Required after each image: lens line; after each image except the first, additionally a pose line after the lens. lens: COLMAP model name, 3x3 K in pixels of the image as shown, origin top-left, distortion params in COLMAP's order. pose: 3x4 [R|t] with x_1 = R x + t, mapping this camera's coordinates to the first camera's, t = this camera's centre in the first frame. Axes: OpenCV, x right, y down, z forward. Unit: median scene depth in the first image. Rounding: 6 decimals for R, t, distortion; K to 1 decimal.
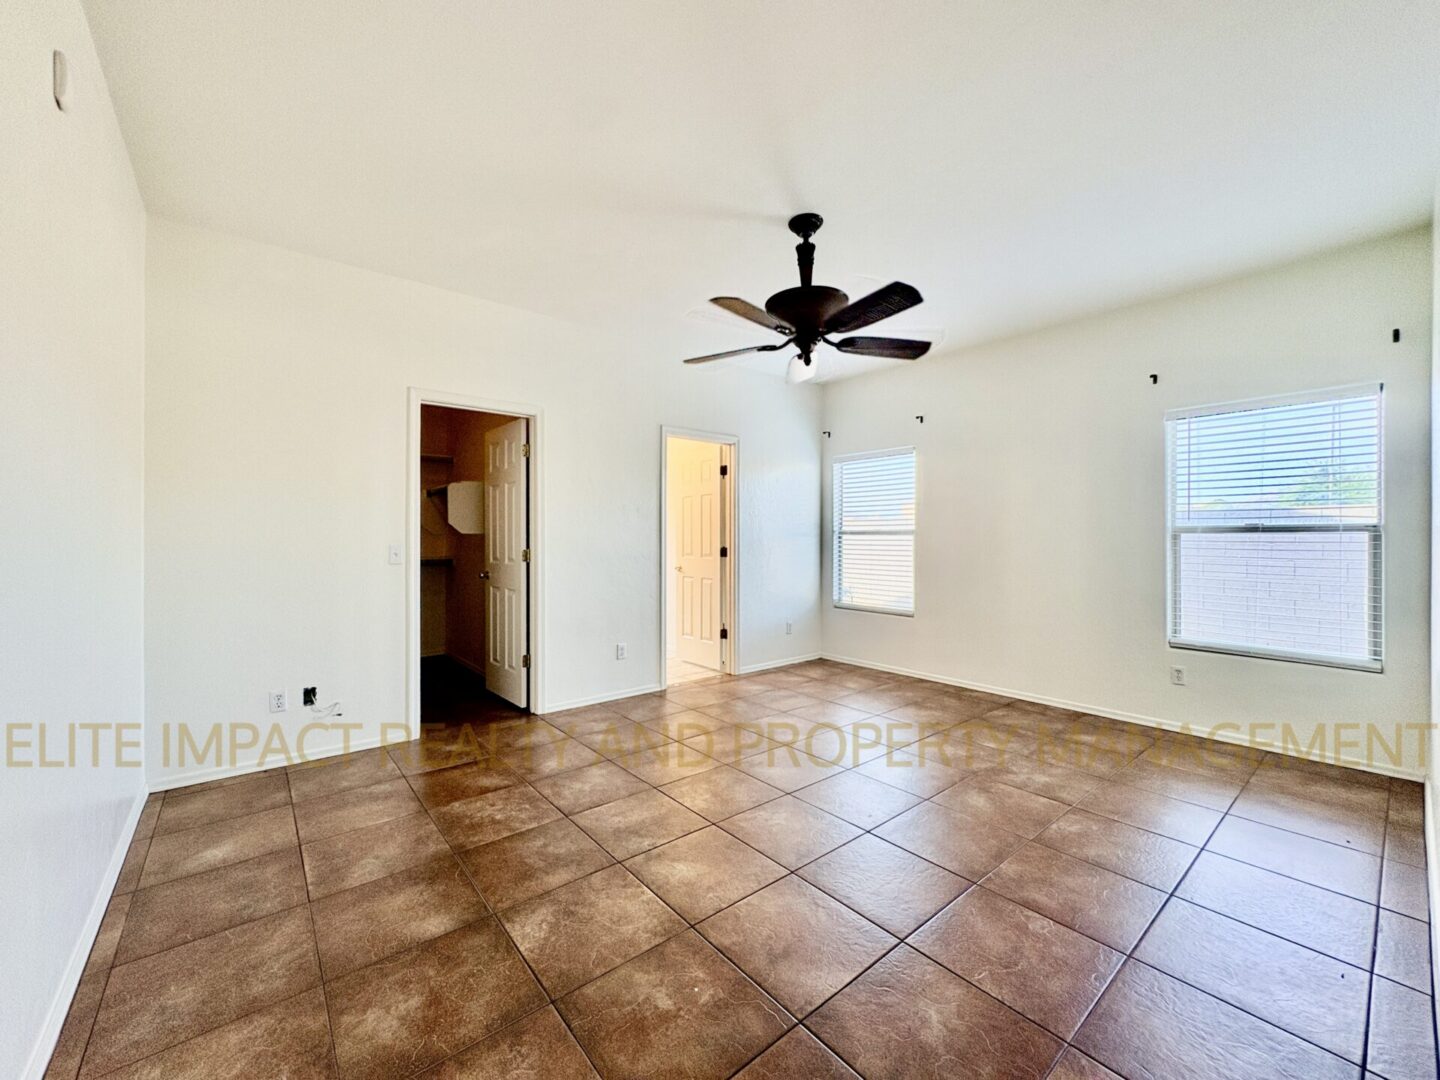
lens RADIAL K [[572.0, 0, 719.7], [0, 572.0, 536.1], [0, 0, 1]] dist [0.000056, -0.000611]
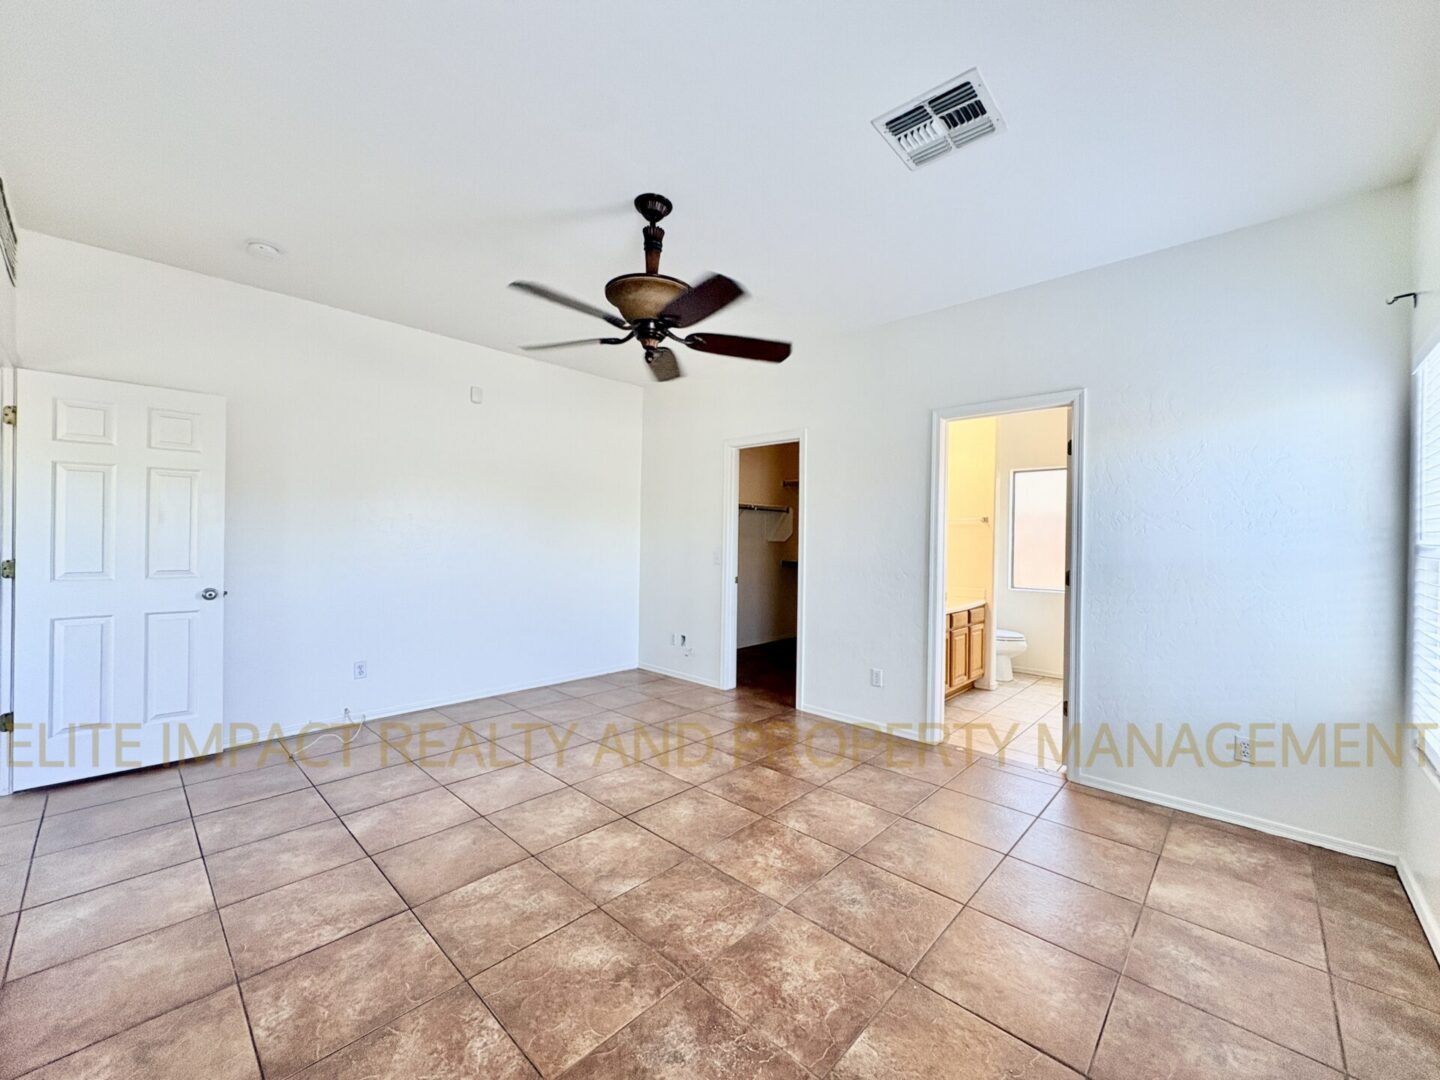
lens RADIAL K [[572.0, 0, 719.7], [0, 572.0, 536.1], [0, 0, 1]] dist [0.000056, -0.000611]
pose [[0.132697, 0.003386, -0.991151, 1.064329], [-0.017988, 0.999838, 0.001007, -0.025589], [0.990993, 0.017695, 0.132736, 0.994757]]
